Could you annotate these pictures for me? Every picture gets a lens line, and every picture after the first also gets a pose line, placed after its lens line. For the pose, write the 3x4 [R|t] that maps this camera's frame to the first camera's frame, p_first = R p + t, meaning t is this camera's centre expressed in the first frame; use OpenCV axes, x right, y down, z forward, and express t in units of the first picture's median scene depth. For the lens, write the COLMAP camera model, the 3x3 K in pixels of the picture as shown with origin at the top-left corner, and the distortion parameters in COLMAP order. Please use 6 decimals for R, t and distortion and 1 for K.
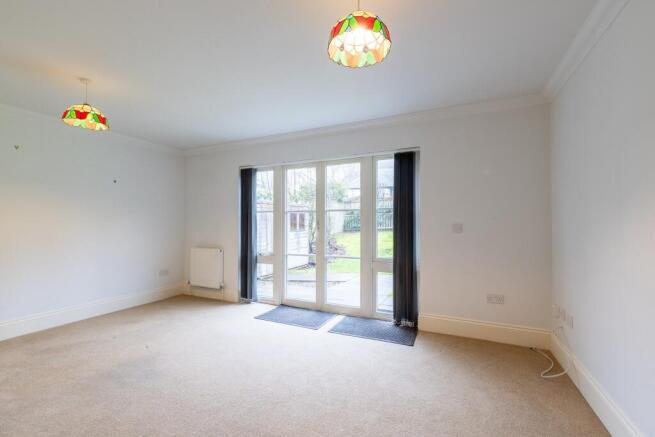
lens RADIAL K [[289.7, 0, 328.0], [0, 289.7, 220.9], [0, 0, 1]] dist [0.007582, 0.000199]
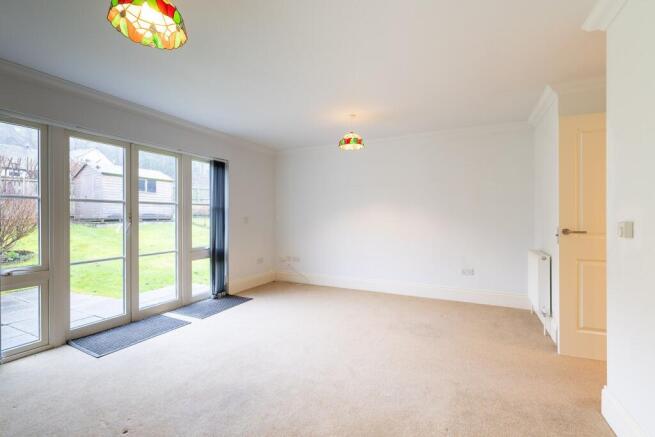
lens RADIAL K [[289.7, 0, 330.5], [0, 289.7, 217.0], [0, 0, 1]] dist [0.007582, 0.000199]
pose [[0.009906, 0.001171, 0.999950, -0.794188], [-0.006980, 0.999975, -0.001102, 0.005006], [-0.999927, -0.006969, 0.009914, 0.390830]]
